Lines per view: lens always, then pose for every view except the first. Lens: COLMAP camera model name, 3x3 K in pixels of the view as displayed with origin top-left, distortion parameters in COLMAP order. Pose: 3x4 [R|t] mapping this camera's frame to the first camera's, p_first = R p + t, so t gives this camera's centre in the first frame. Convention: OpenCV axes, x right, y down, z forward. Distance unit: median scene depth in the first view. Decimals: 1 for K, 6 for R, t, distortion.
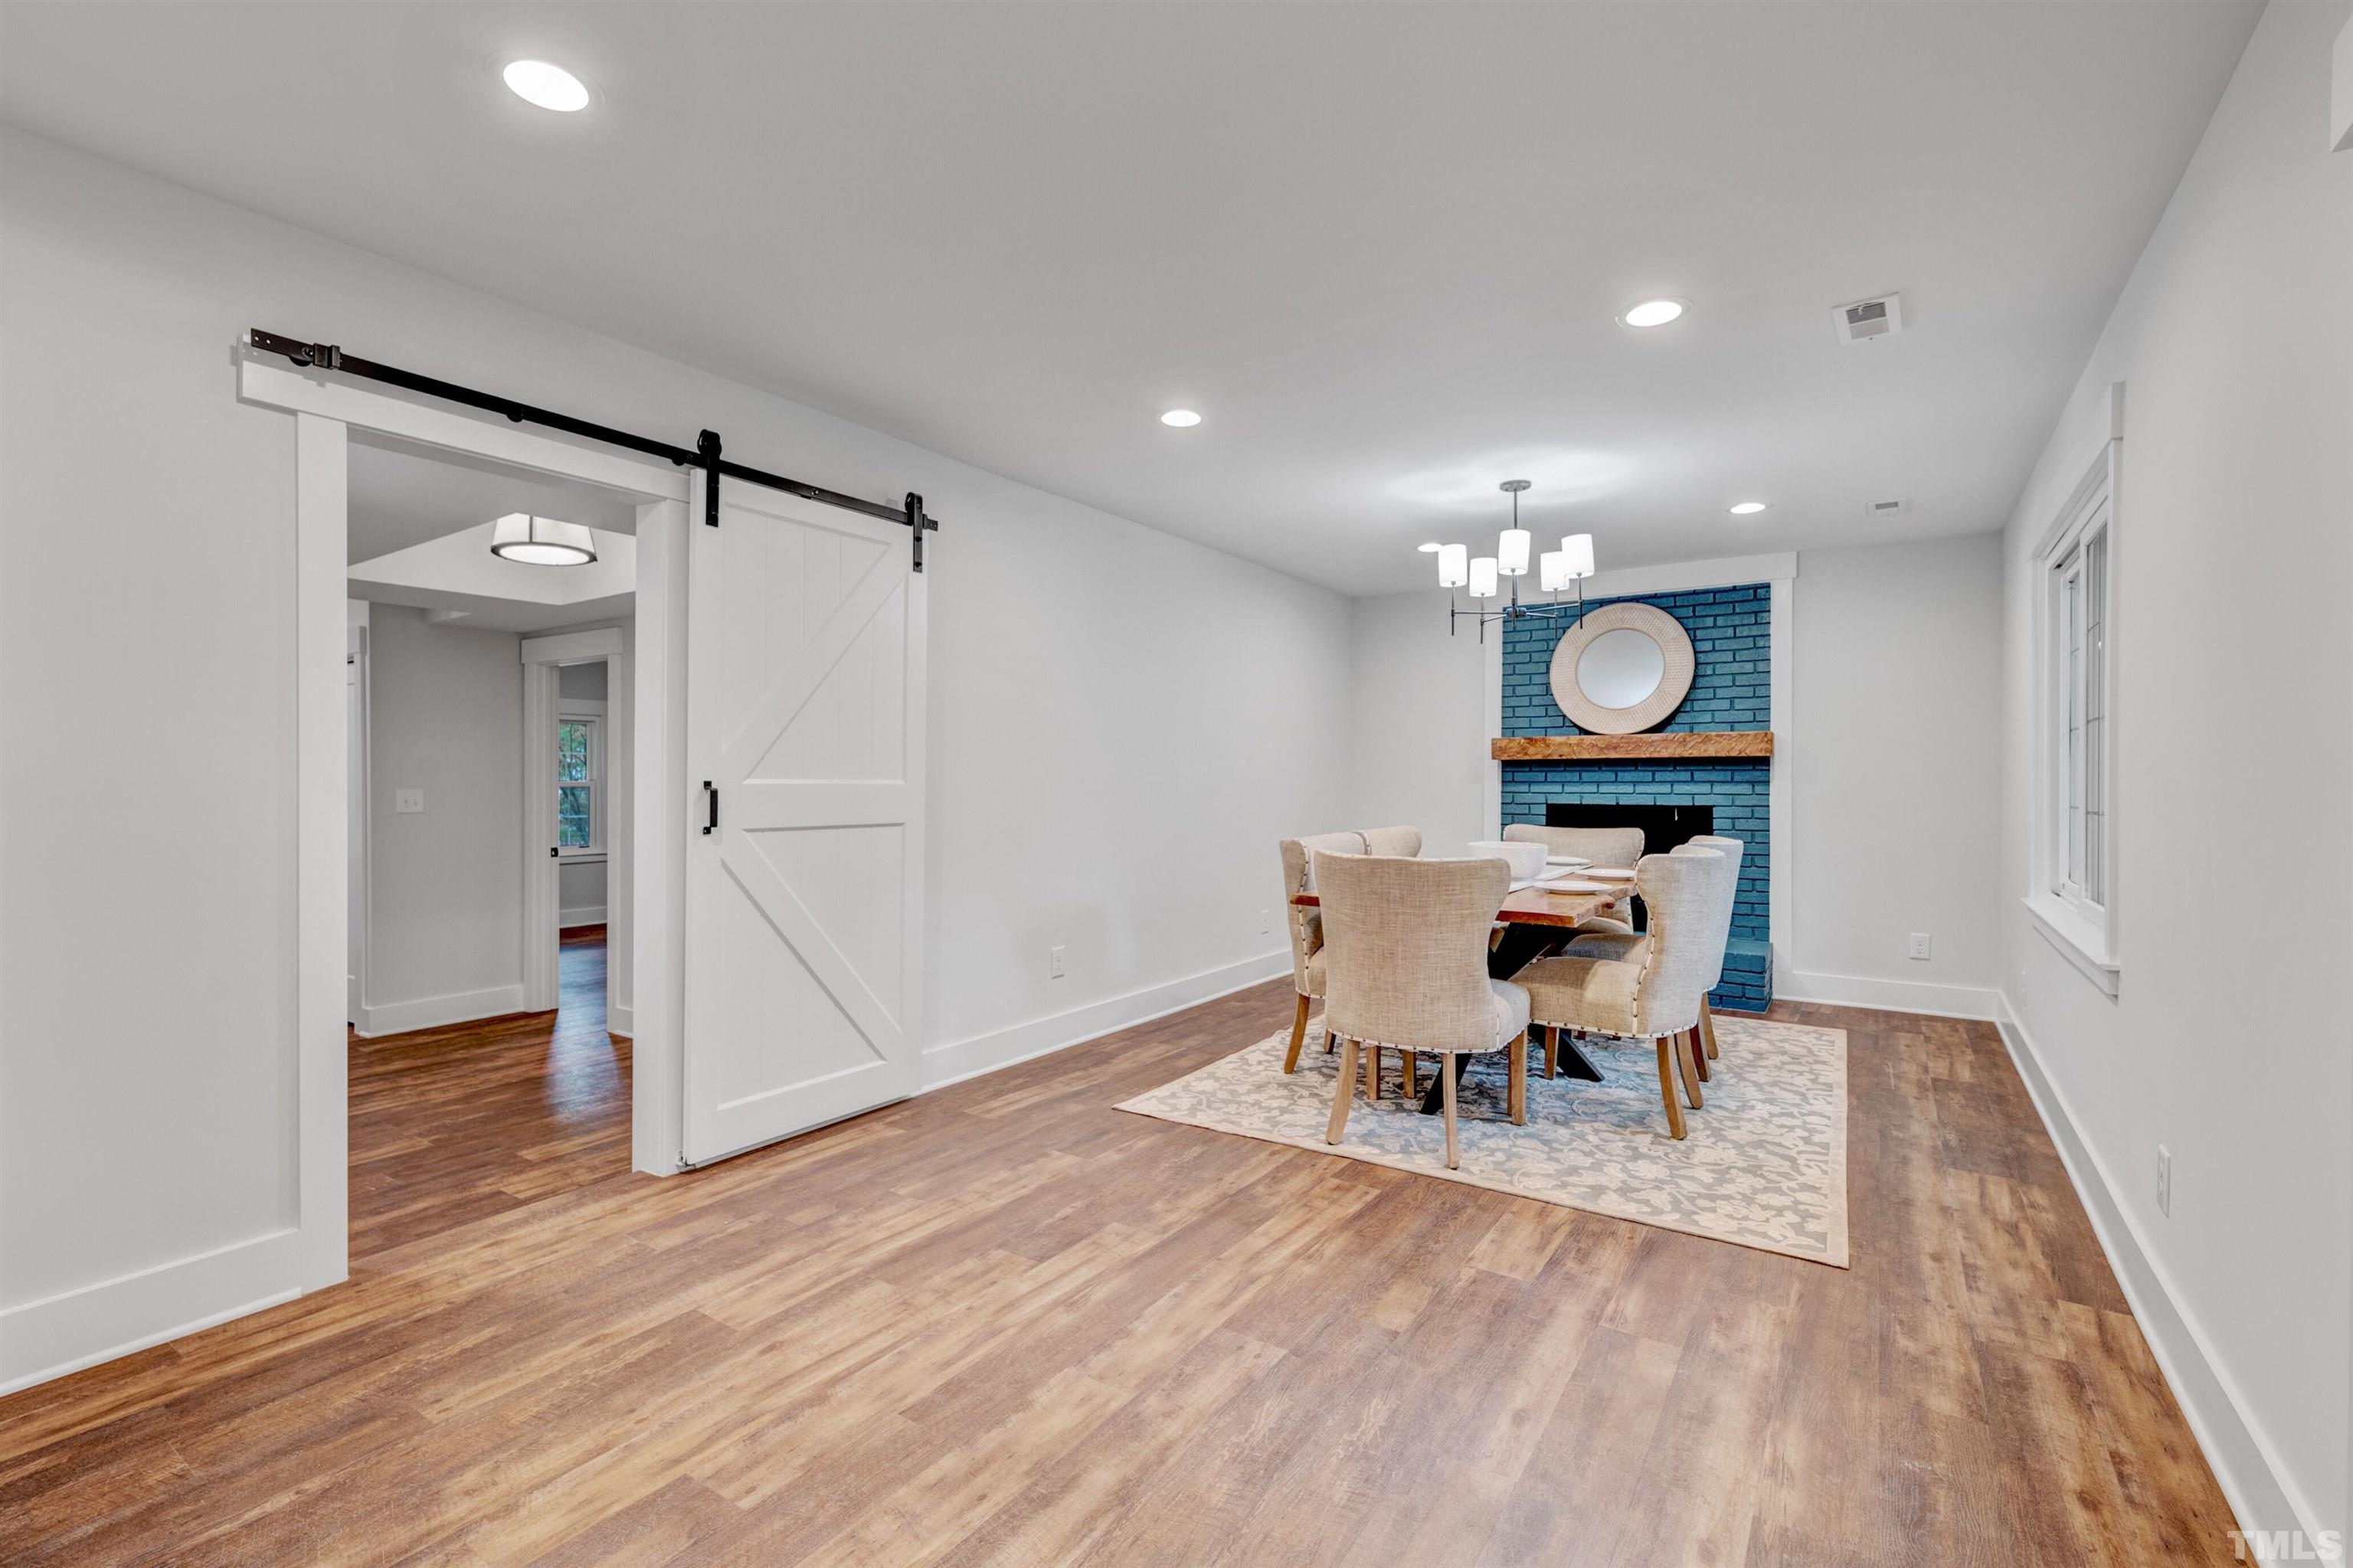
lens RADIAL K [[1049.4, 0, 1168.2], [0, 1049.4, 777.7], [0, 0, 1]] dist [0.003282, -0.000951]
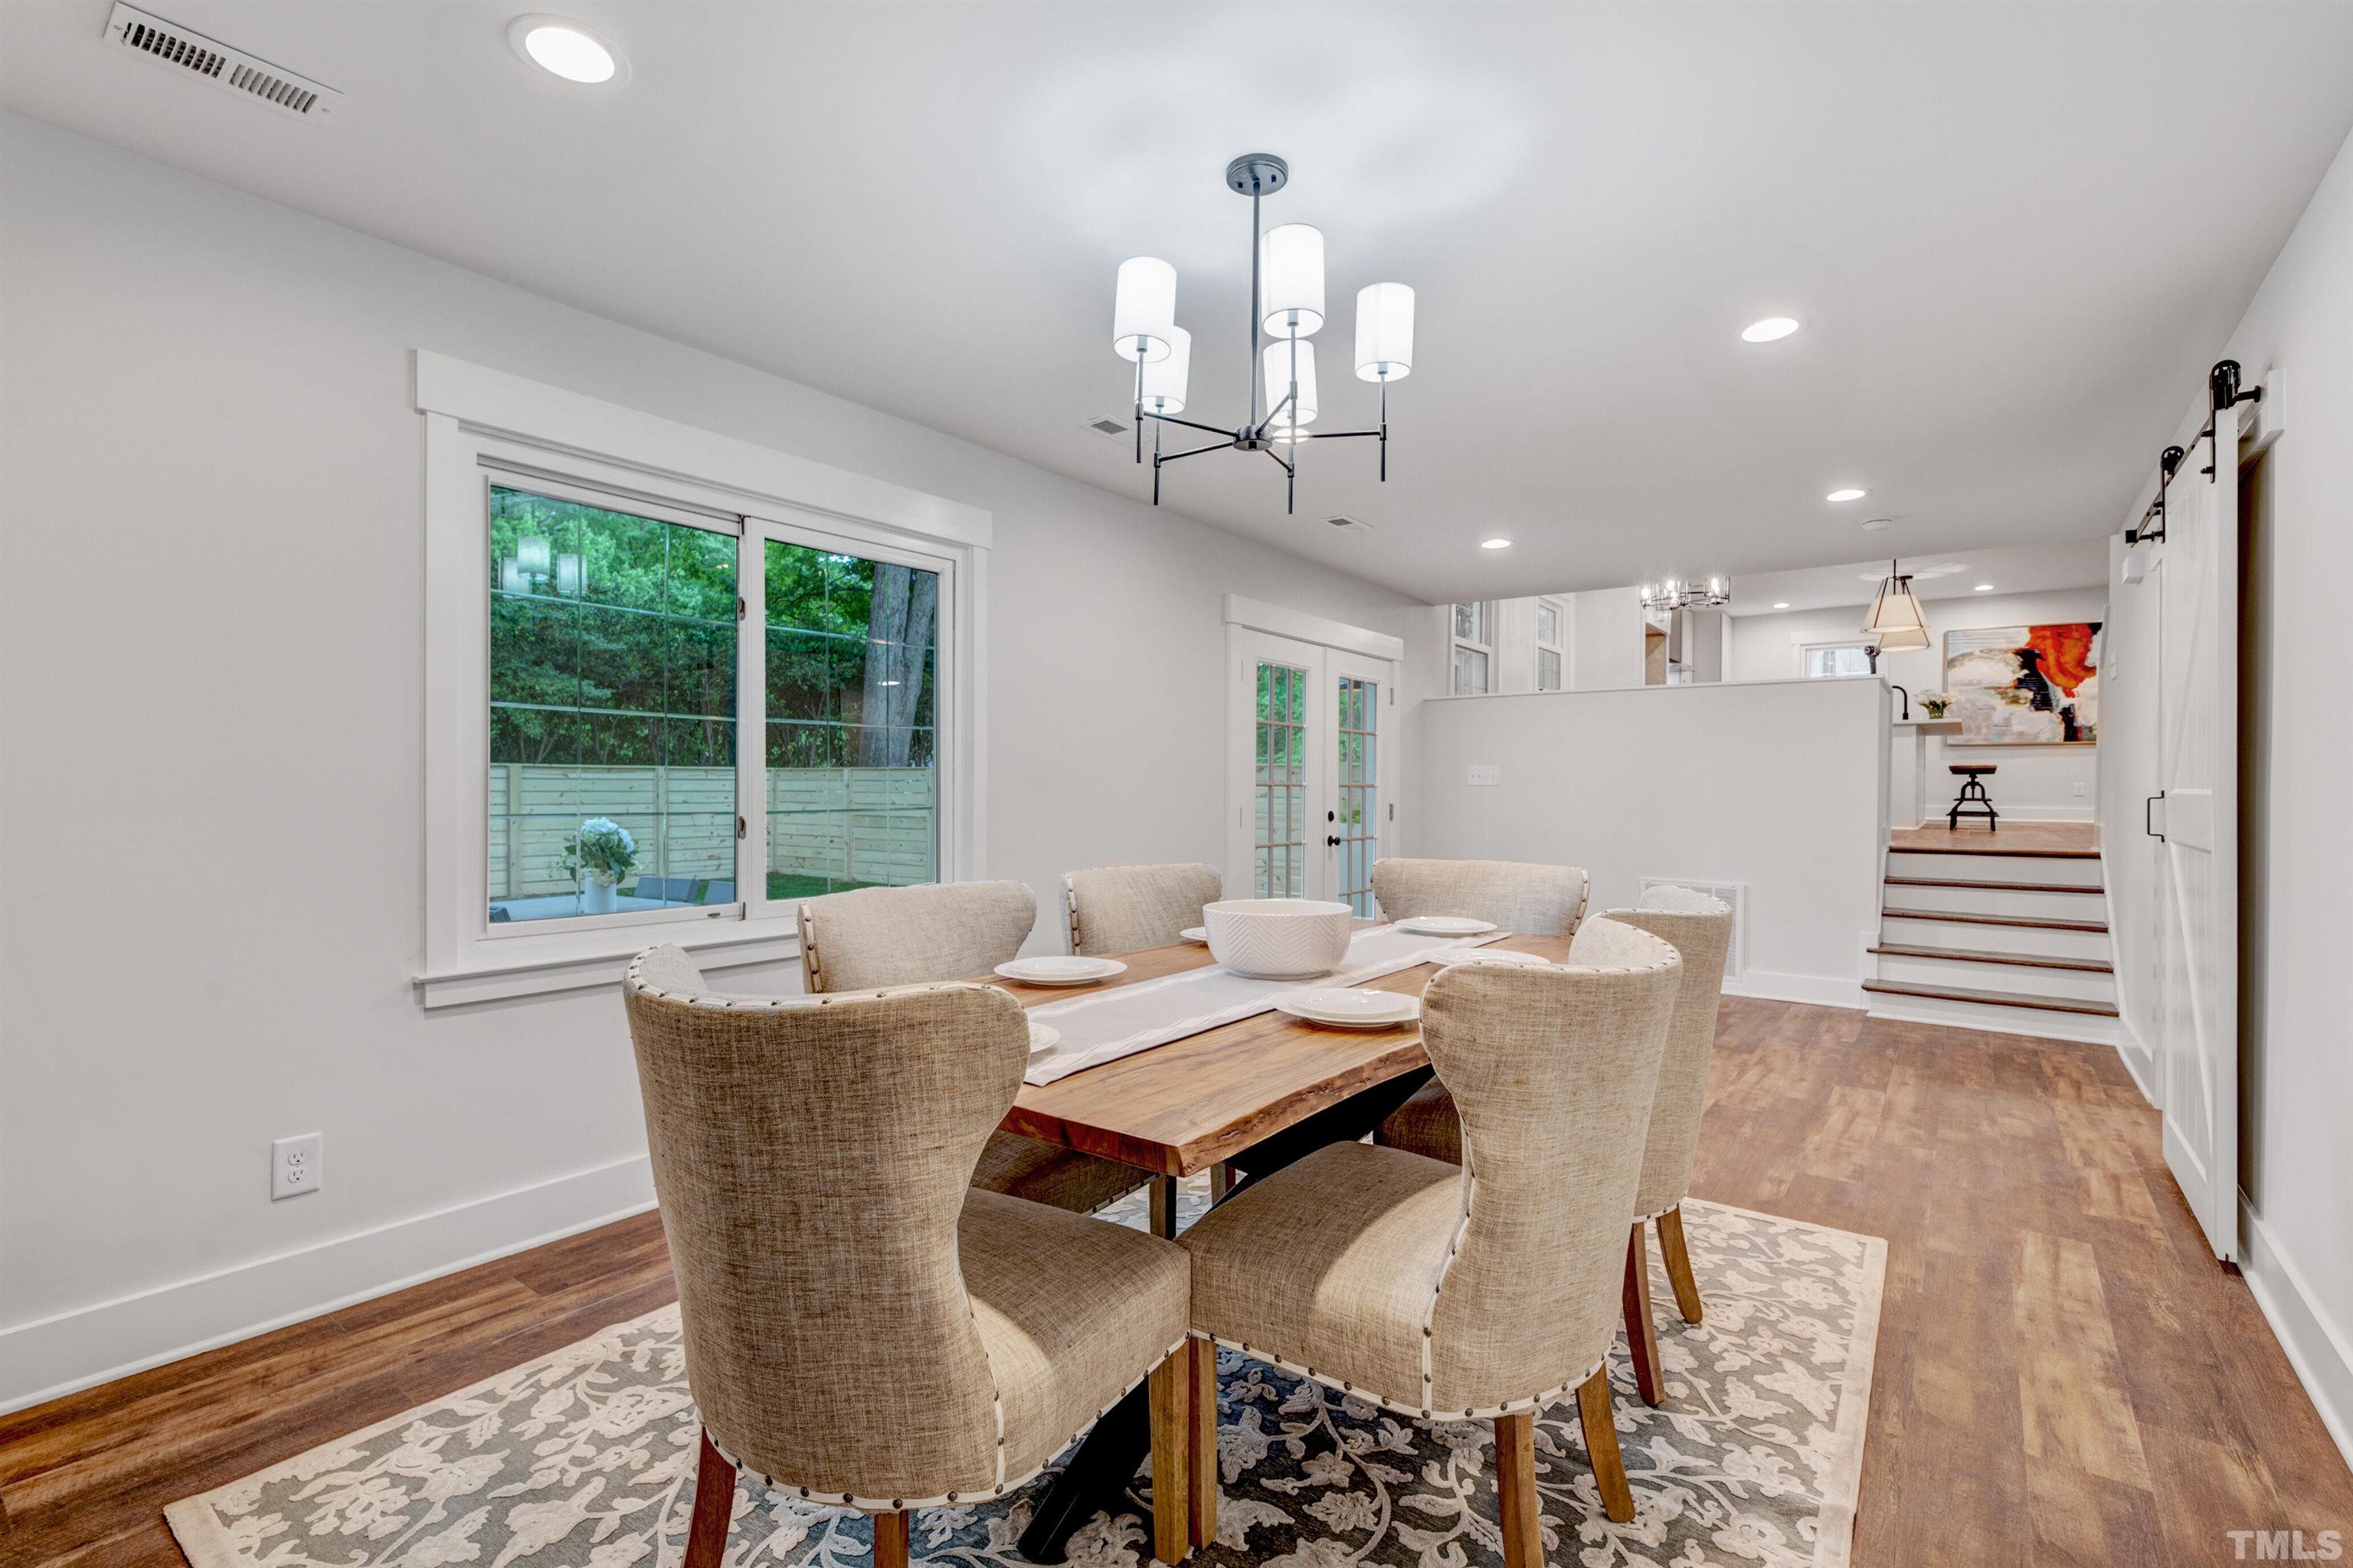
lens RADIAL K [[1046.5, 0, 1172.1], [0, 1046.5, 791.3], [0, 0, 1]] dist [0.001189, -0.000242]
pose [[-0.998624, -0.008438, 0.051750, 0.378805], [-0.008222, 0.999957, 0.004396, 0.006861], [-0.051785, 0.003964, -0.998650, 1.649407]]
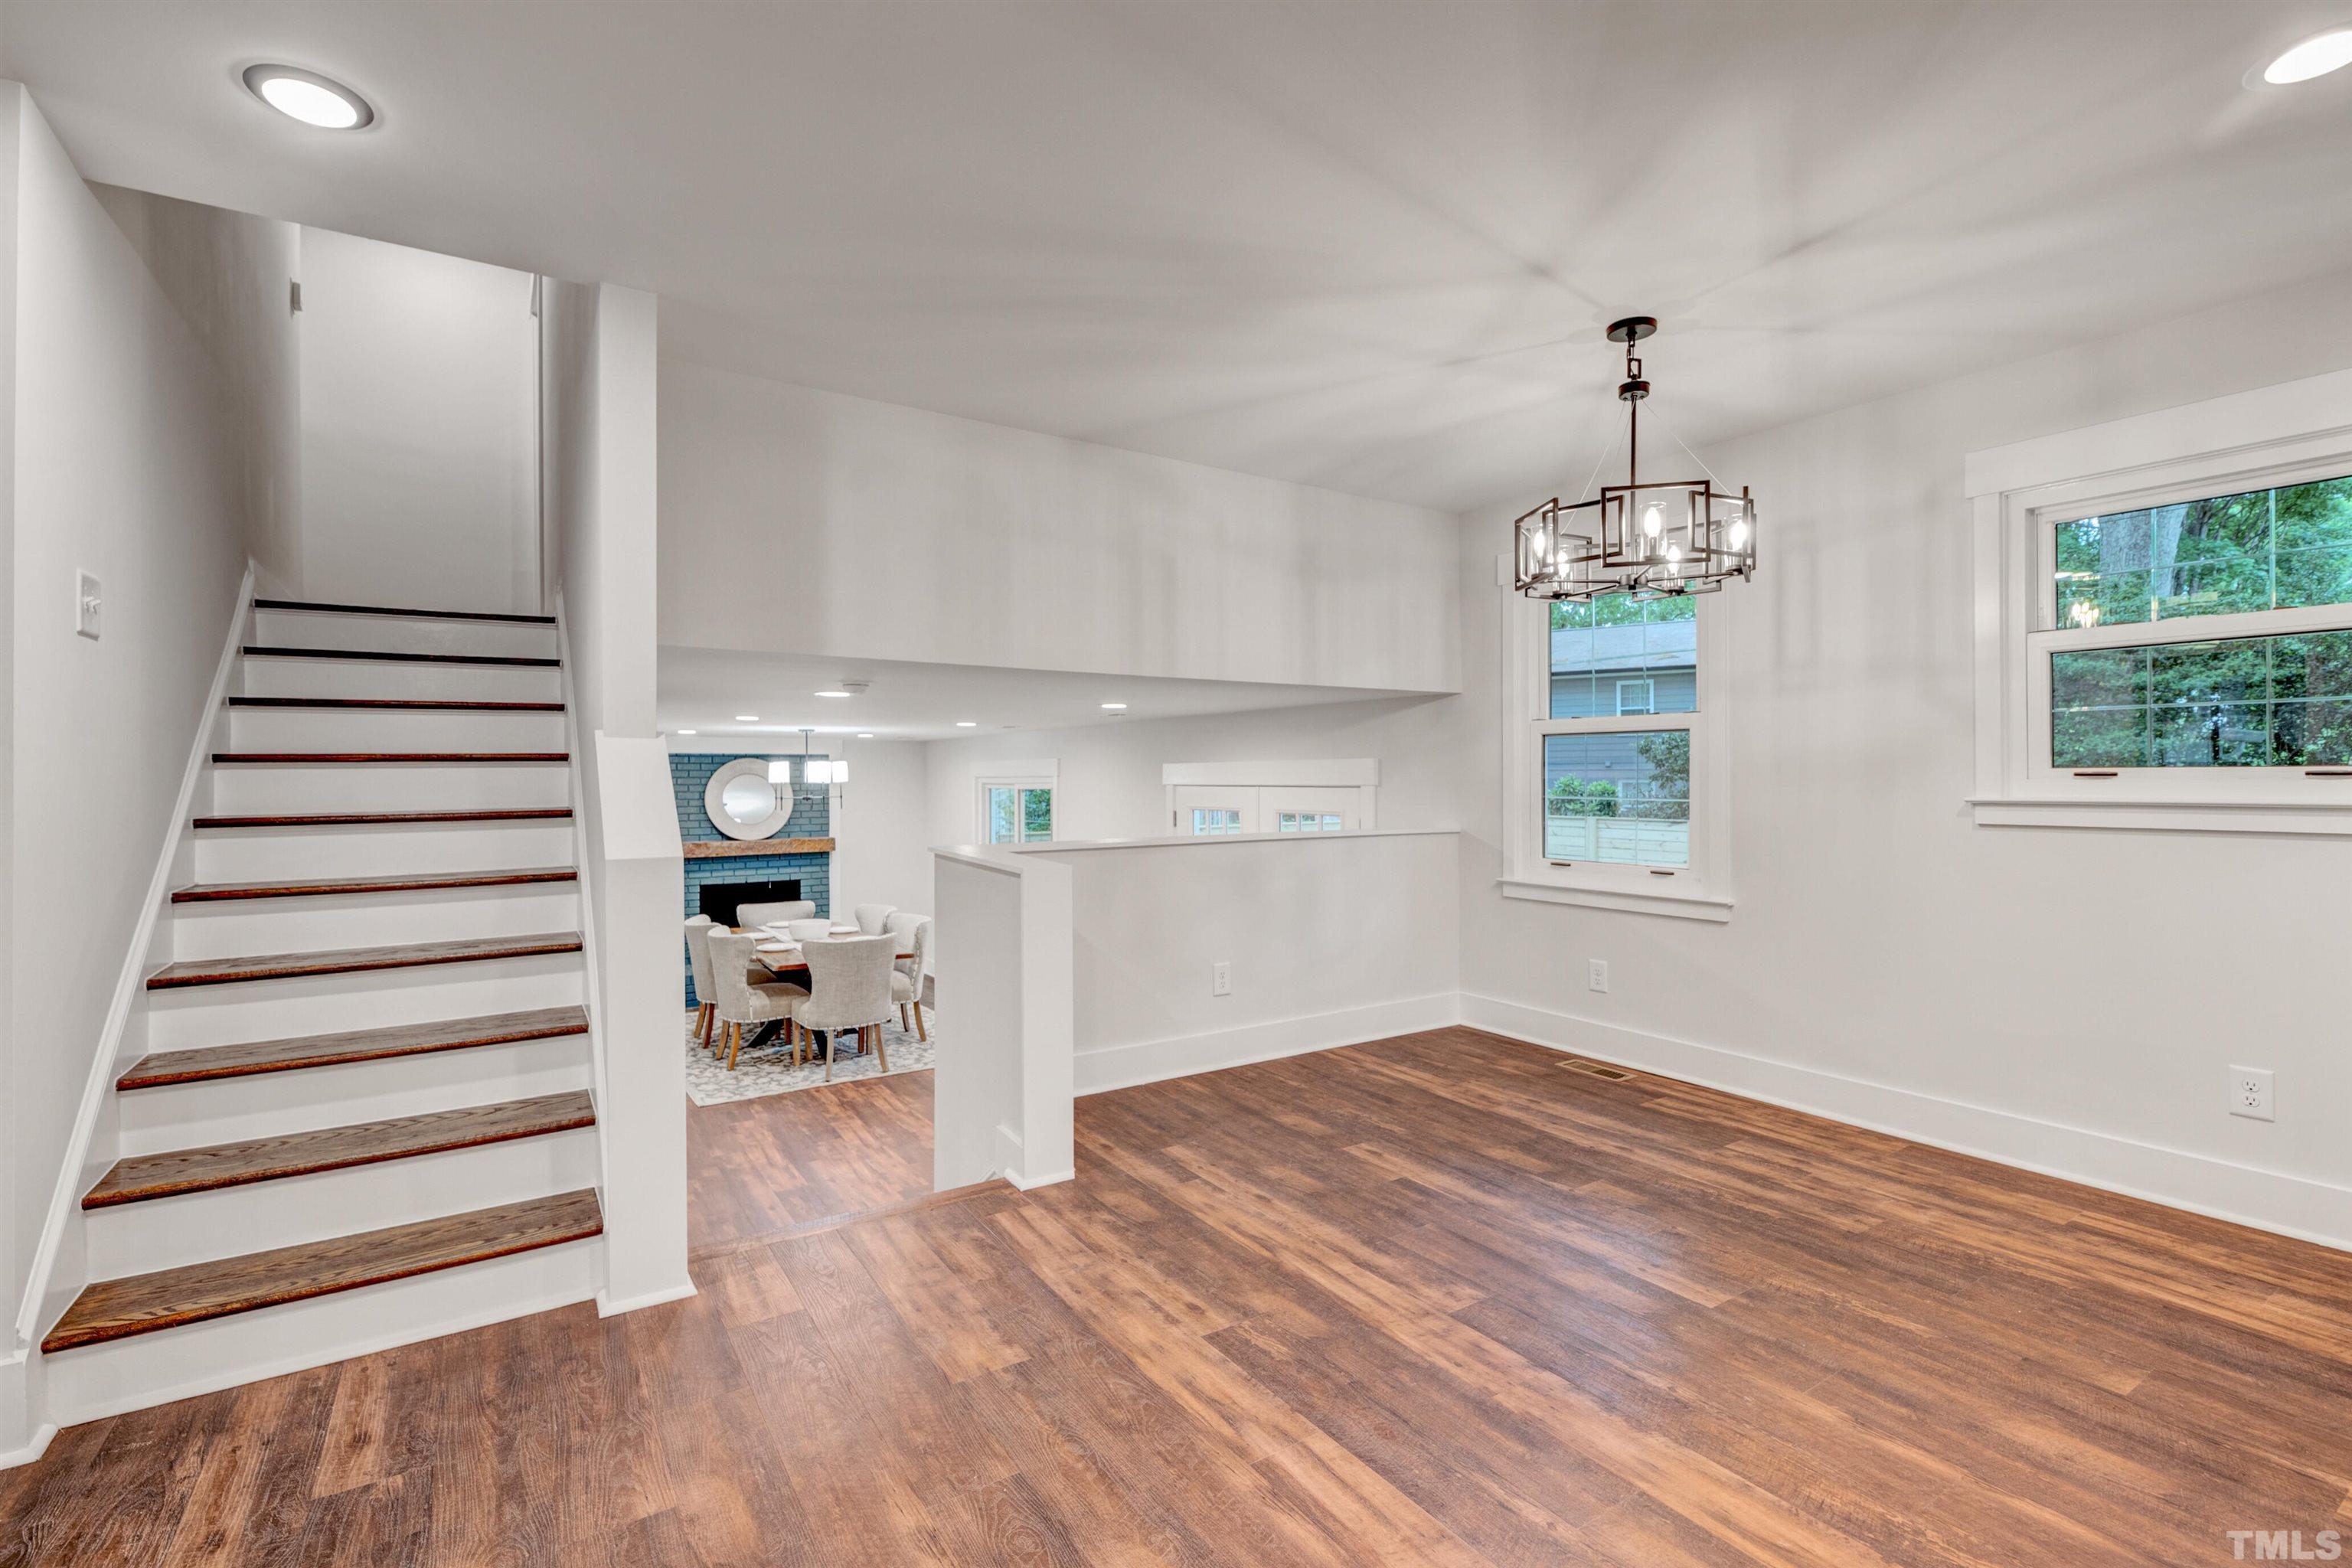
lens RADIAL K [[1048.9, 0, 1167.7], [0, 1048.9, 777.7], [0, 0, 1]] dist [0.003282, -0.000951]
pose [[0.393691, -0.002612, 0.919239, -1.300178], [0.003903, 0.999992, 0.001170, -0.219077], [-0.919234, 0.003128, 0.393698, -0.379253]]
